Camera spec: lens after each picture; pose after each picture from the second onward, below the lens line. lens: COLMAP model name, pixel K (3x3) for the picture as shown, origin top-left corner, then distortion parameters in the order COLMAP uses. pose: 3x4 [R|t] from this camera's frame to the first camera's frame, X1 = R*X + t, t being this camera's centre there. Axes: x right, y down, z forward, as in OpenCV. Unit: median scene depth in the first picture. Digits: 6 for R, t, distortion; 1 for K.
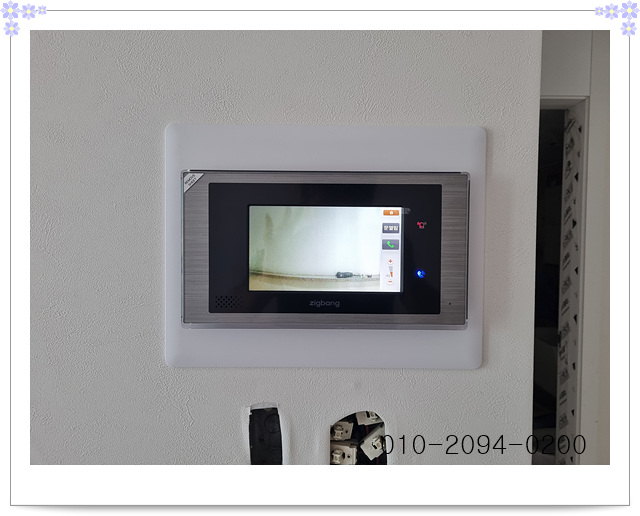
lens RADIAL K [[528.9, 0, 320.9], [0, 528.9, 258.6], [0, 0, 1]] dist [-0.003369, -0.003560]
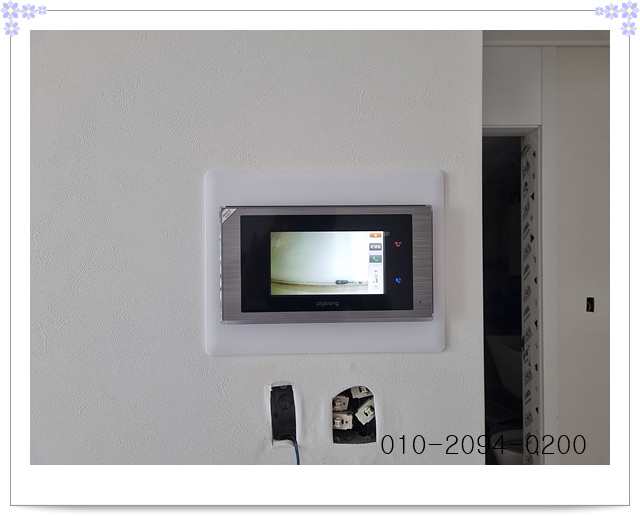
lens RADIAL K [[528.9, 0, 319.1], [0, 528.9, 257.4], [0, 0, 1]] dist [-0.003369, -0.003560]
pose [[0.998814, -0.017319, 0.045511, -0.069301], [0.018876, 0.999243, -0.034007, 0.012011], [-0.044887, 0.034826, 0.998385, -0.322244]]
